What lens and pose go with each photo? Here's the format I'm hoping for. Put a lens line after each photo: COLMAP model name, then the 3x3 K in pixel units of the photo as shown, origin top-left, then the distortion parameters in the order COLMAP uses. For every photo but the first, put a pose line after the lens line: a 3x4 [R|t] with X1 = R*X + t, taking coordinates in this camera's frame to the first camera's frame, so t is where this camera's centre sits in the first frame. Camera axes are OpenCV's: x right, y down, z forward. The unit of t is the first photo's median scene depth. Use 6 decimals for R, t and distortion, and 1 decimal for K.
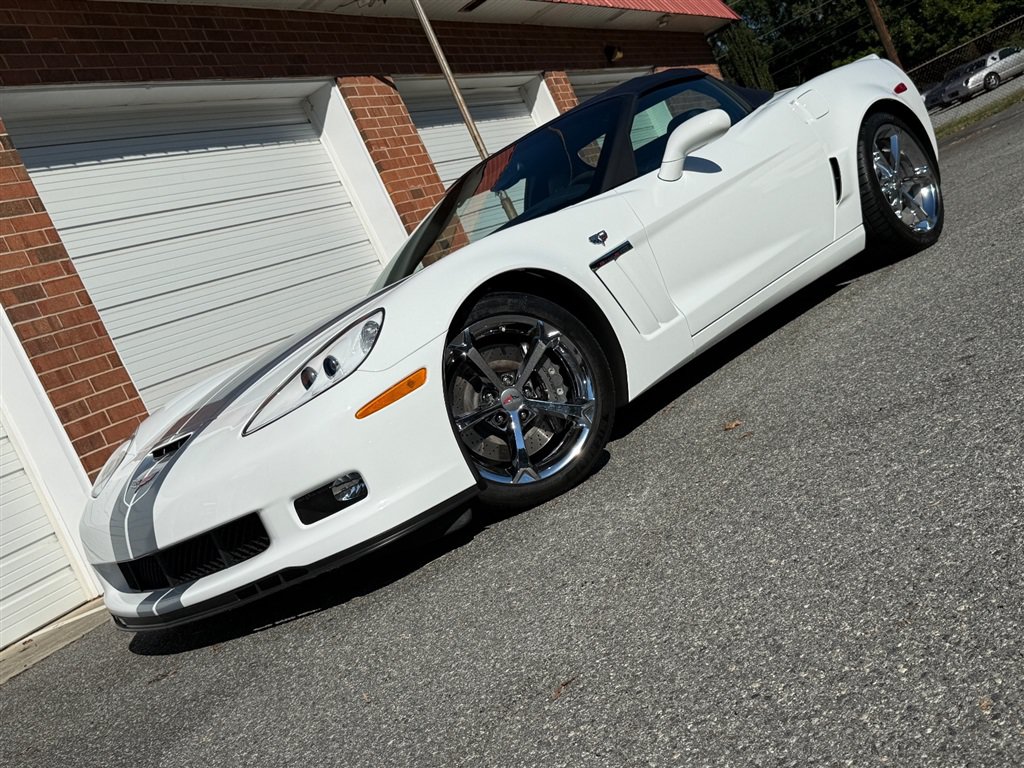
lens RADIAL K [[1139.7, 0, 503.3], [0, 1139.7, 381.8], [0, 0, 1]] dist [0.196268, -0.482362]
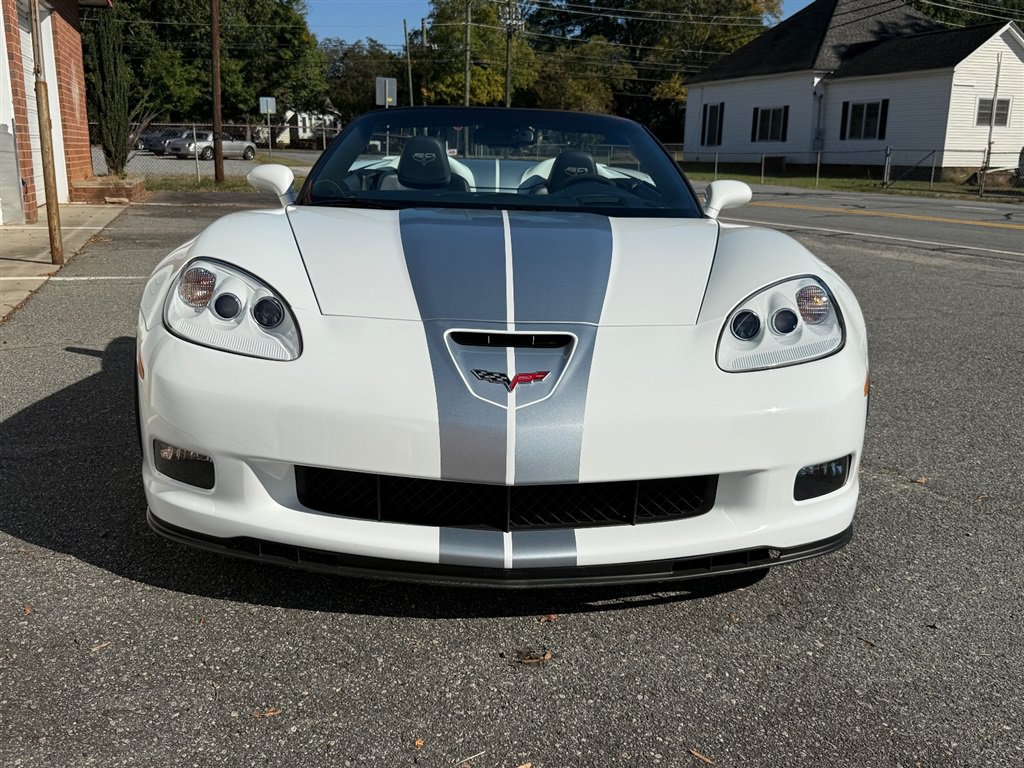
lens RADIAL K [[937.0, 0, 514.0], [0, 937.0, 380.8], [0, 0, 1]] dist [0.120710, -0.206229]
pose [[0.622631, 0.264937, 0.736301, -0.576813], [-0.262744, 0.957096, -0.122203, 0.124192], [-0.737087, -0.117371, 0.665528, 0.485636]]
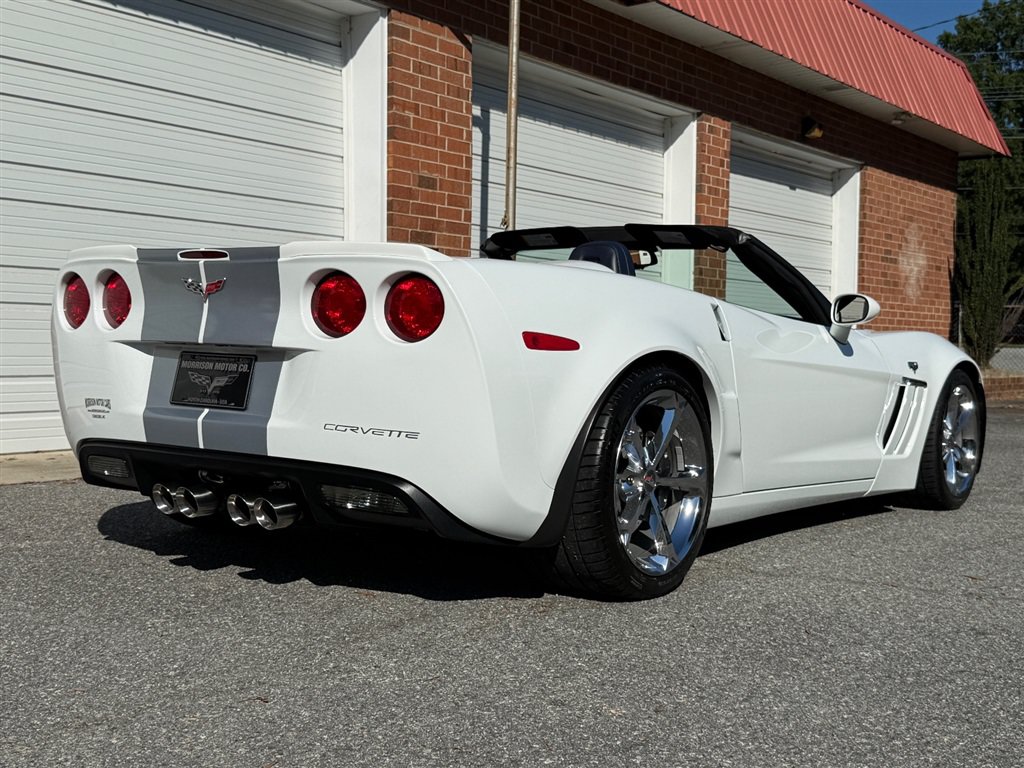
lens RADIAL K [[1270.1, 0, 509.1], [0, 1270.1, 384.0], [0, 0, 1]] dist [0.215798, -0.563713]
pose [[0.890721, 0.438493, -0.119752, 0.340312], [-0.438000, 0.898411, 0.031825, -0.216289], [0.121541, 0.024104, 0.992294, 0.300865]]
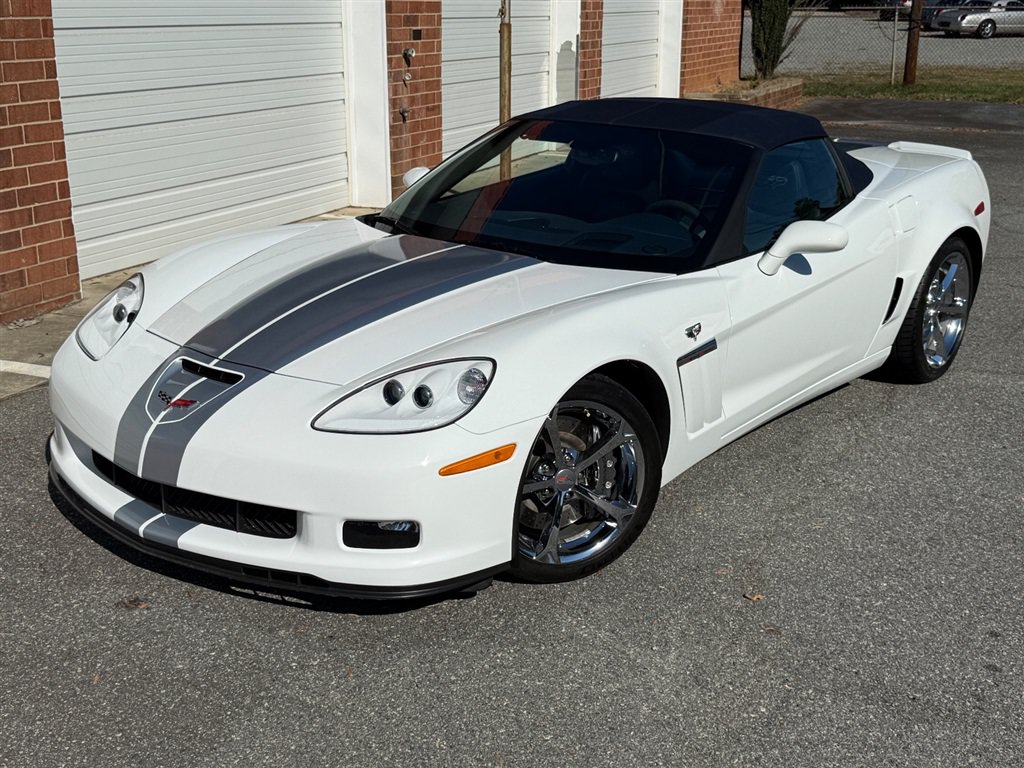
lens RADIAL K [[1293.3, 0, 508.4], [0, 1293.3, 382.6], [0, 0, 1]] dist [0.190789, -0.448359]
pose [[0.899330, 0.383198, 0.210631, -0.233623], [-0.417916, 0.894960, 0.156185, -0.164157], [-0.128656, -0.228487, 0.965008, -0.050743]]
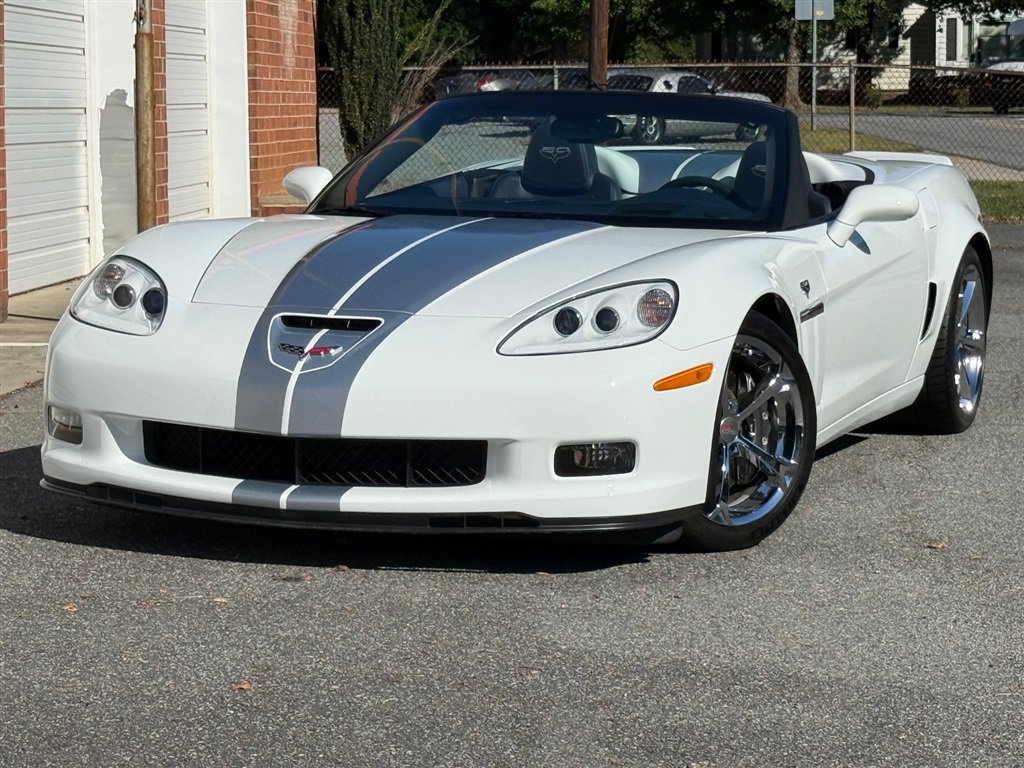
lens RADIAL K [[2868.6, 0, 511.5], [0, 2868.6, 385.4], [0, 0, 1]] dist [0.082443, 0.639306]
pose [[0.827202, 0.383084, 0.411077, -0.799988], [-0.360427, 0.922988, -0.134855, 0.260225], [-0.431080, -0.036611, 0.901571, -0.700741]]
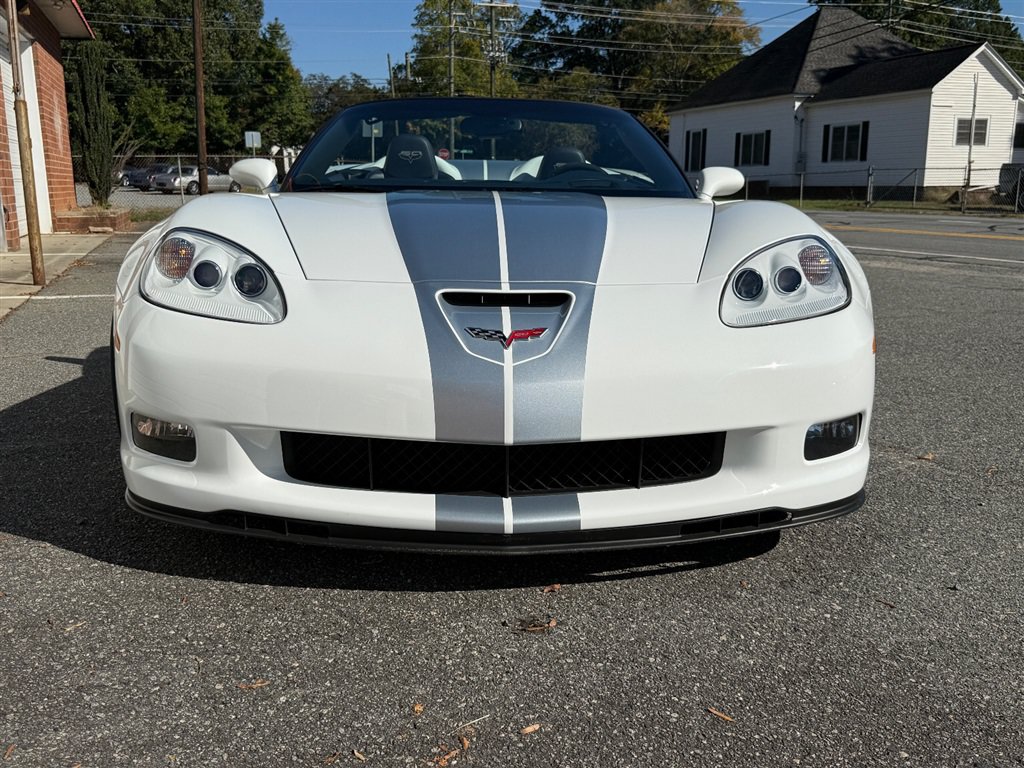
lens RADIAL K [[935.8, 0, 519.9], [0, 935.8, 387.7], [0, 0, 1]] dist [0.121751, -0.206960]
pose [[0.616976, 0.269017, 0.739574, -0.553380], [-0.238400, 0.959493, -0.150131, 0.154442], [-0.750004, -0.083687, 0.656118, 0.498795]]
